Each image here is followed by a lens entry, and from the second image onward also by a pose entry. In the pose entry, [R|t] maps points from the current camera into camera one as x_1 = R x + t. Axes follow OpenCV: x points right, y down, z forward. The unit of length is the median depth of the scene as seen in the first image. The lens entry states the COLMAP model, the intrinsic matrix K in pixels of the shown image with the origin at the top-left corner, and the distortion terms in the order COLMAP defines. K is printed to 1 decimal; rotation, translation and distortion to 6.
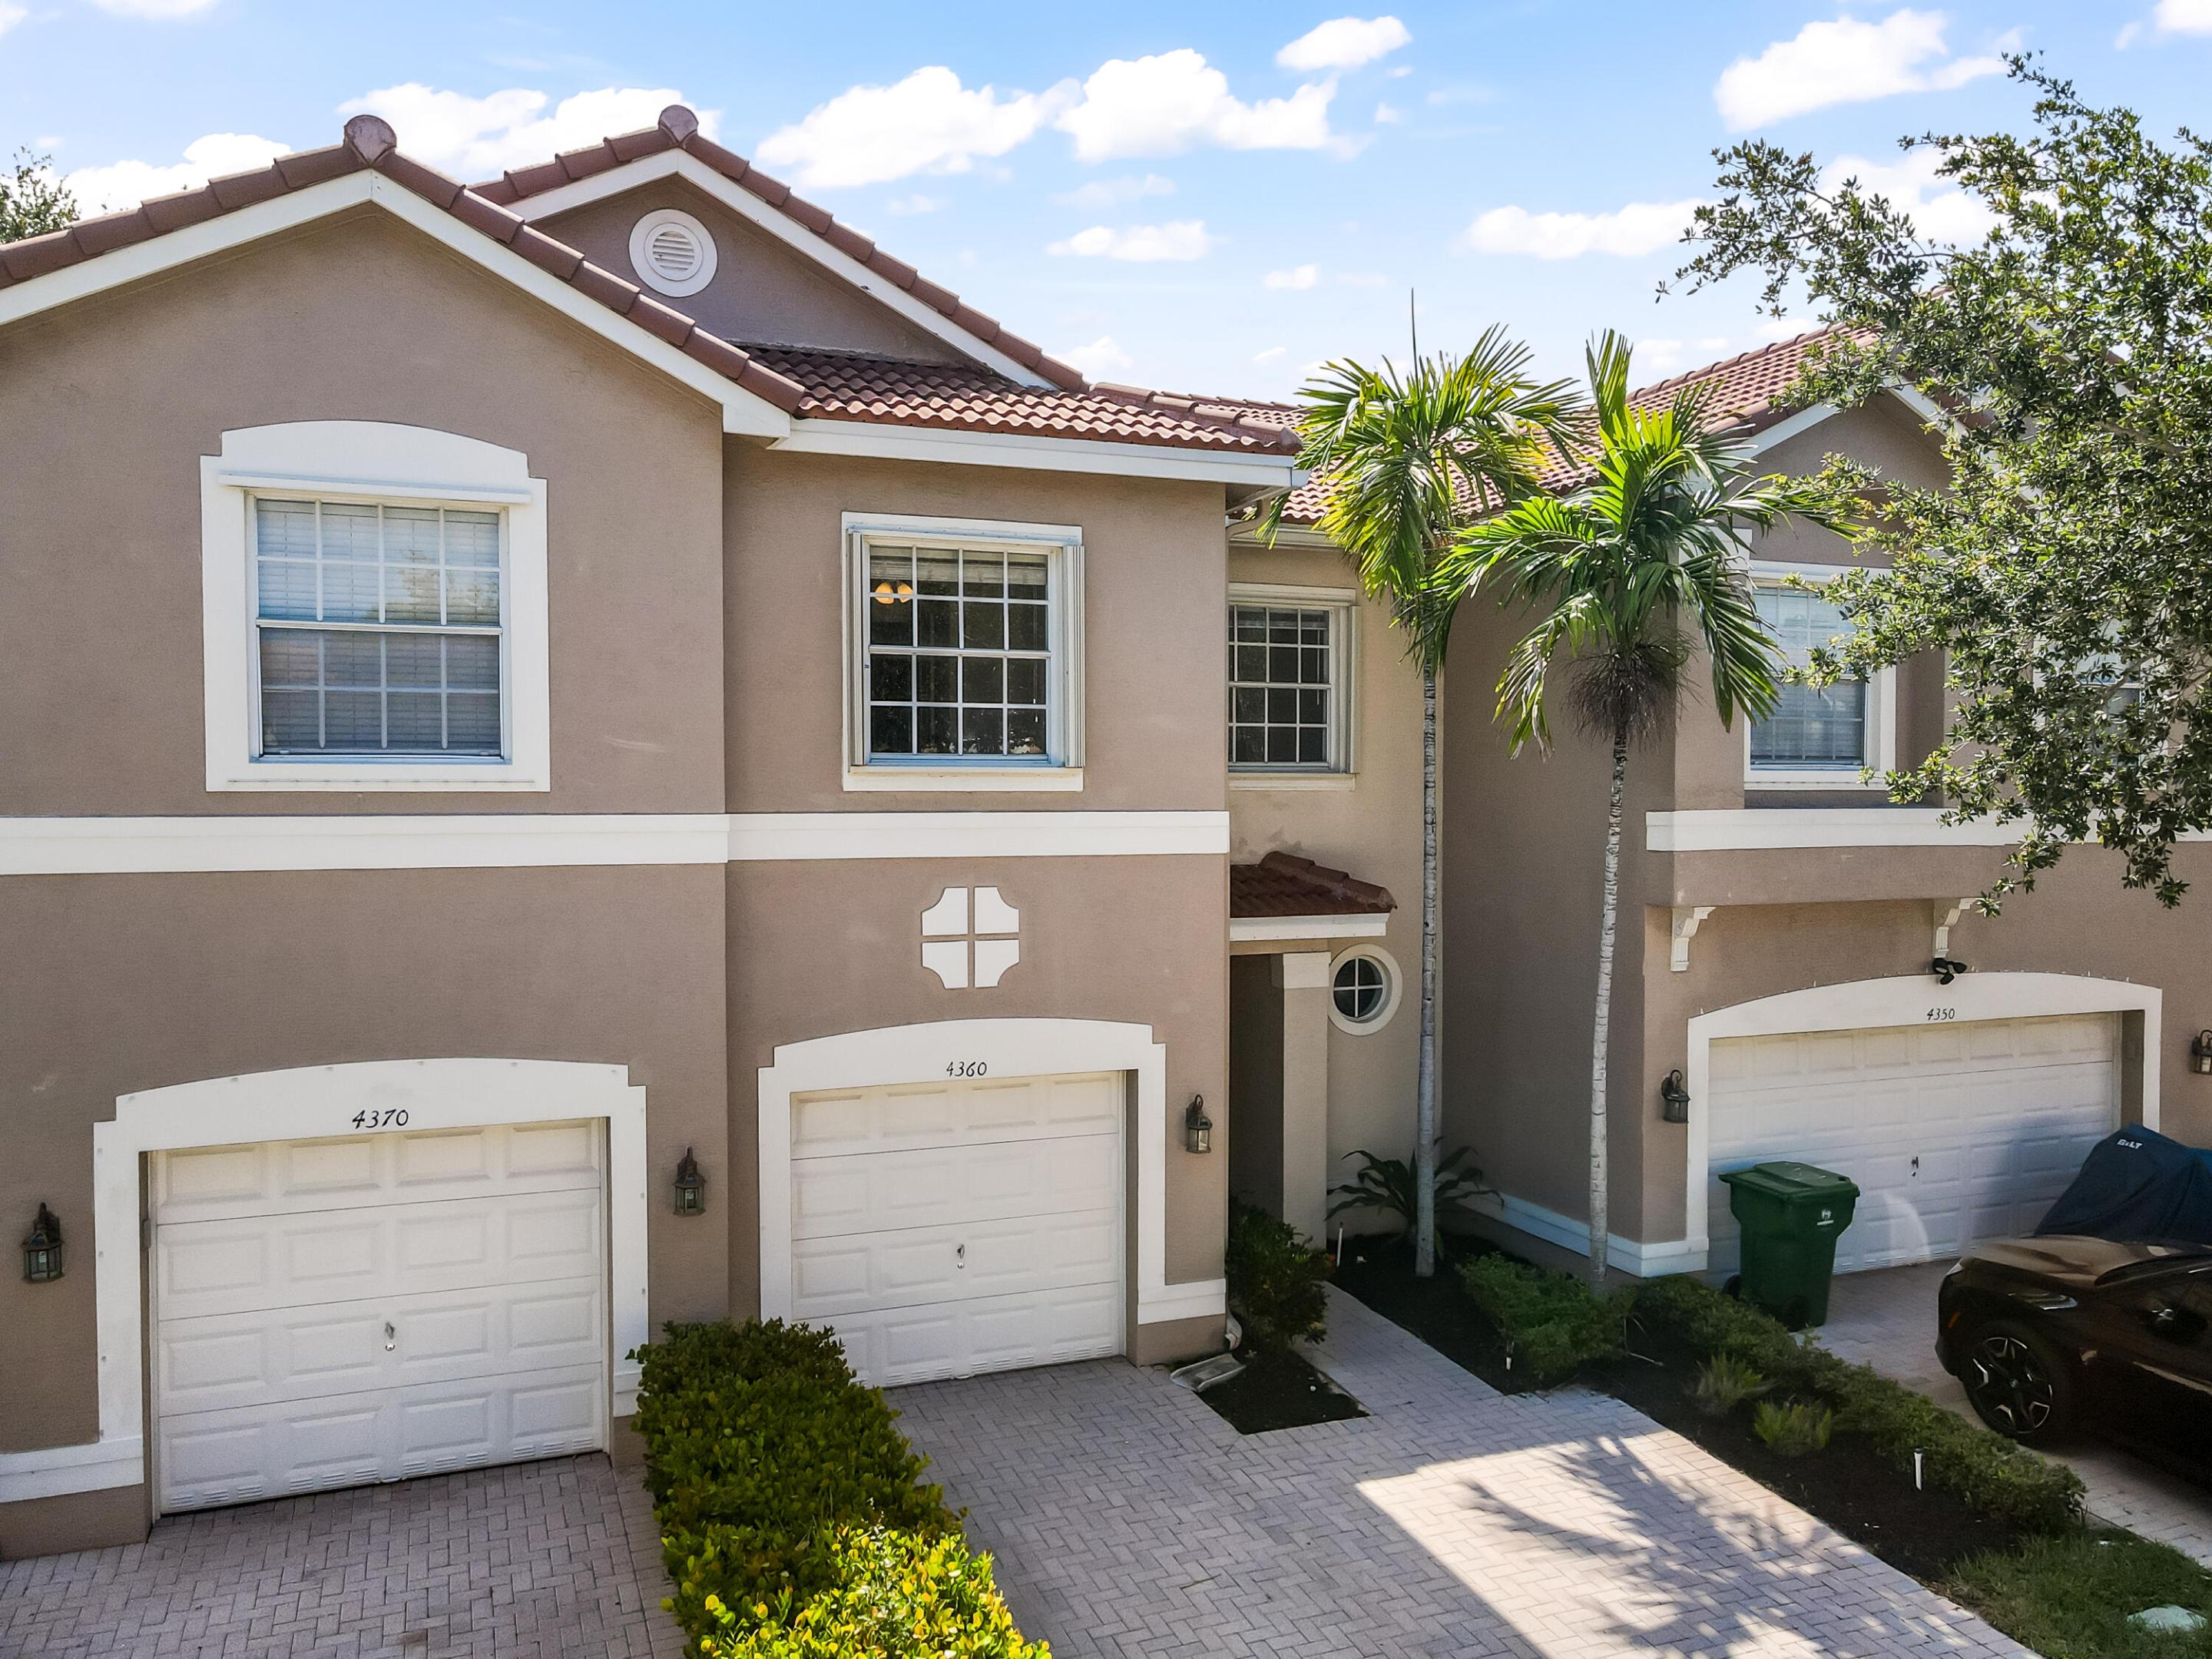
lens RADIAL K [[1632.1, 0, 1106.0], [0, 1632.1, 829.5], [0, 0, 1]] dist [0.006710, 0.001565]
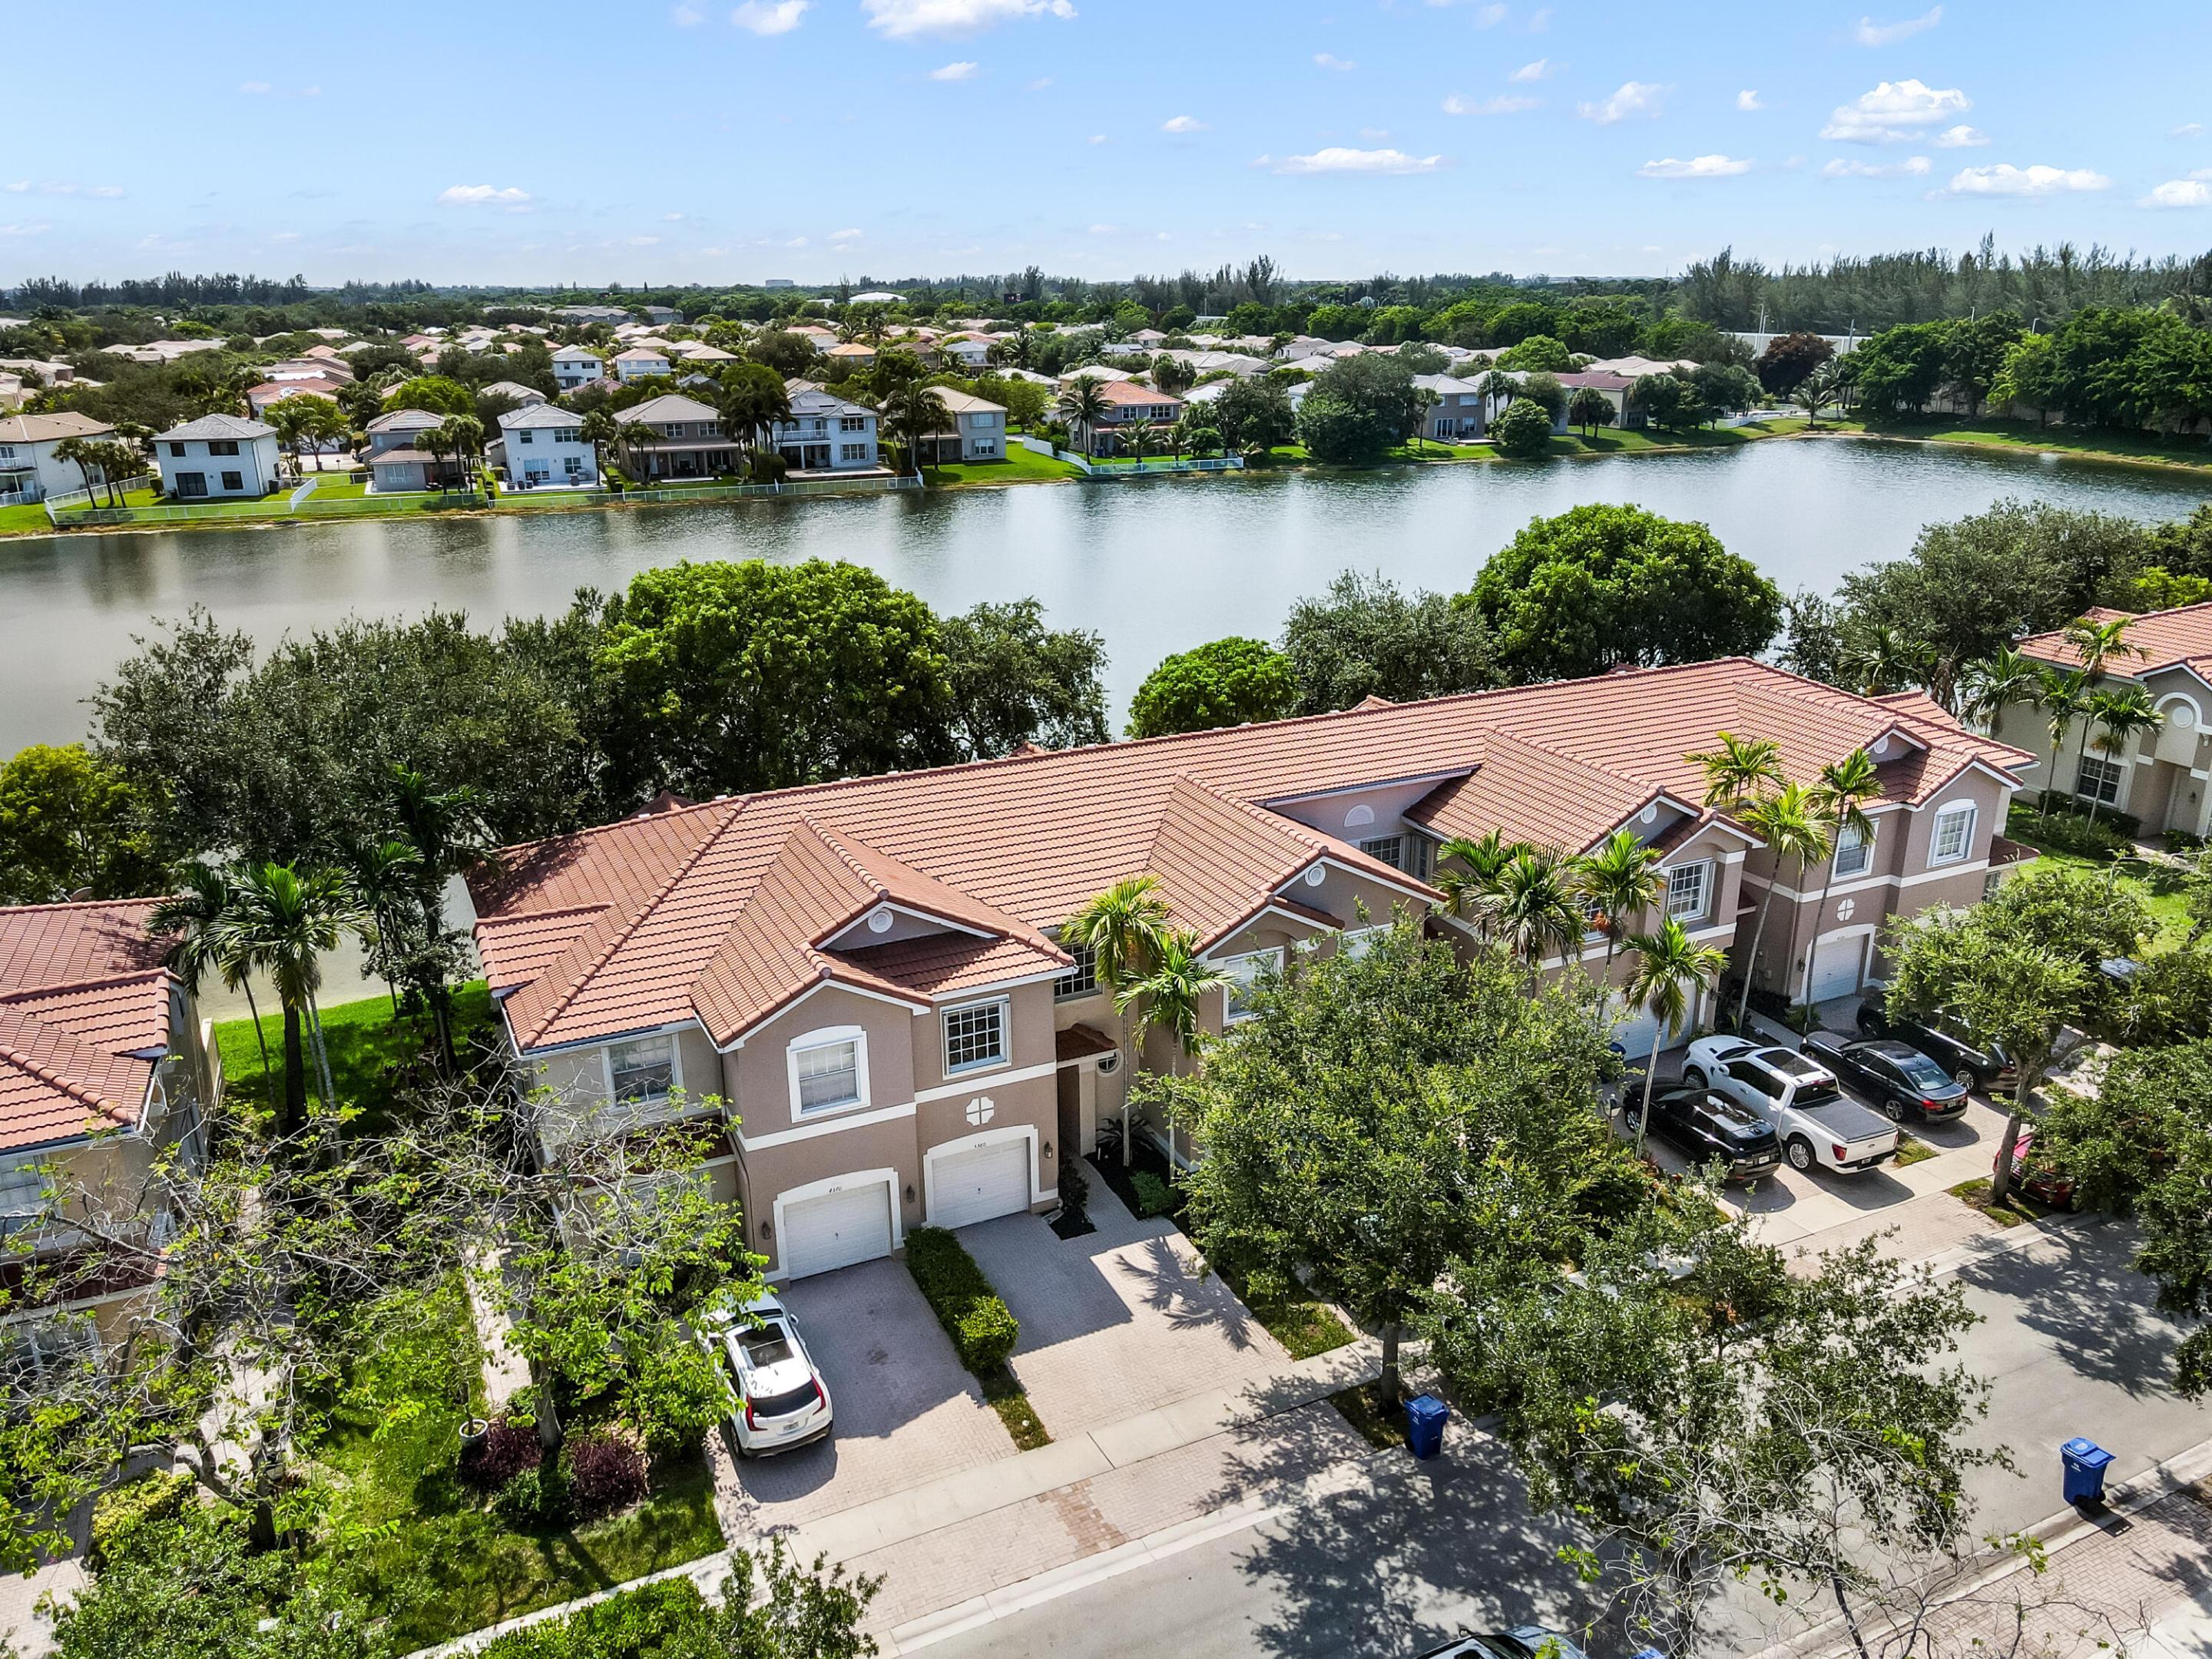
lens RADIAL K [[1655.0, 0, 1106.0], [0, 1655.0, 829.5], [0, 0, 1]] dist [-0.005546, 0.008233]
pose [[0.997680, -0.029012, 0.061592, -0.016212], [0.009863, 0.956710, 0.290877, -1.503087], [-0.067364, -0.289594, 0.954776, -2.153363]]
